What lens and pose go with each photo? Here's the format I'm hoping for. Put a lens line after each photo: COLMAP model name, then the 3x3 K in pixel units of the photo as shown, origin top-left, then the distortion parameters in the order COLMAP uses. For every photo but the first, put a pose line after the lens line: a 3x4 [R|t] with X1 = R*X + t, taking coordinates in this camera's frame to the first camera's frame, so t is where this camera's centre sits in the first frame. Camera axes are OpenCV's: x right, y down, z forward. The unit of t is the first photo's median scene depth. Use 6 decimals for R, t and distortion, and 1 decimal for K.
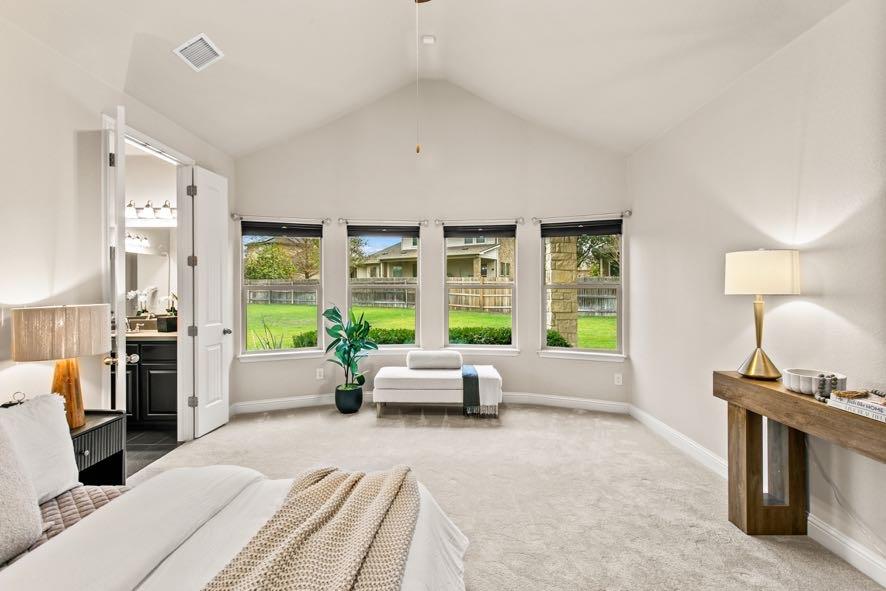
lens RADIAL K [[419.6, 0, 439.4], [0, 419.6, 286.2], [0, 0, 1]] dist [0.006536, 0.000713]
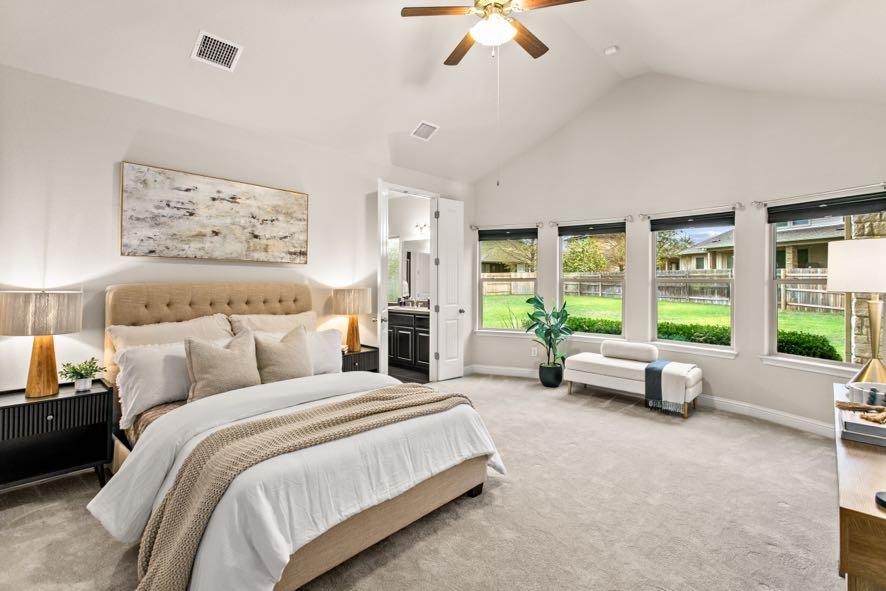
lens RADIAL K [[419.6, 0, 439.1], [0, 419.6, 275.3], [0, 0, 1]] dist [0.006536, 0.000713]
pose [[0.742079, -0.000814, -0.670312, 0.351275], [-0.004982, 0.999965, -0.006729, -0.001495], [0.670294, 0.008333, 0.742049, -0.085167]]
